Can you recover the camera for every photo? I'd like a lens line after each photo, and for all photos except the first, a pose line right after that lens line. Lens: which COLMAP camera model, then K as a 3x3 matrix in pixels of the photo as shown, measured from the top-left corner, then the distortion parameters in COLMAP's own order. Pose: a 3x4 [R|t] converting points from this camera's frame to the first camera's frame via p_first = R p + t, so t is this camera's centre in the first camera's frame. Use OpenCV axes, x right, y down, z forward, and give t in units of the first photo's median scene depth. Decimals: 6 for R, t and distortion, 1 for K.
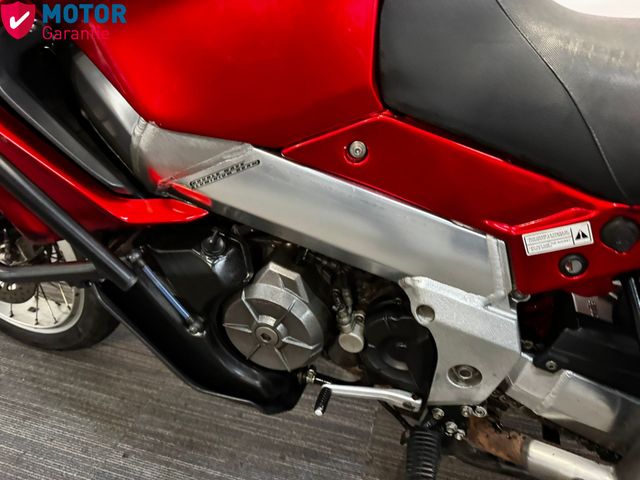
lens RADIAL K [[455.5, 0, 314.0], [0, 455.5, 241.1], [0, 0, 1]] dist [0.027486, -0.036557]
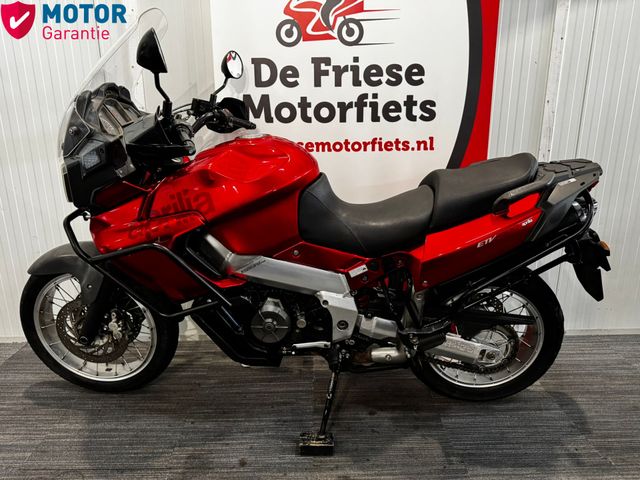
lens RADIAL K [[455.5, 0, 318.9], [0, 455.5, 238.4], [0, 0, 1]] dist [0.027486, -0.036557]
pose [[0.959579, -0.122587, 0.253340, -0.452554], [0.176549, 0.963208, -0.202635, 0.313593], [-0.219179, 0.239171, 0.945916, -1.732681]]
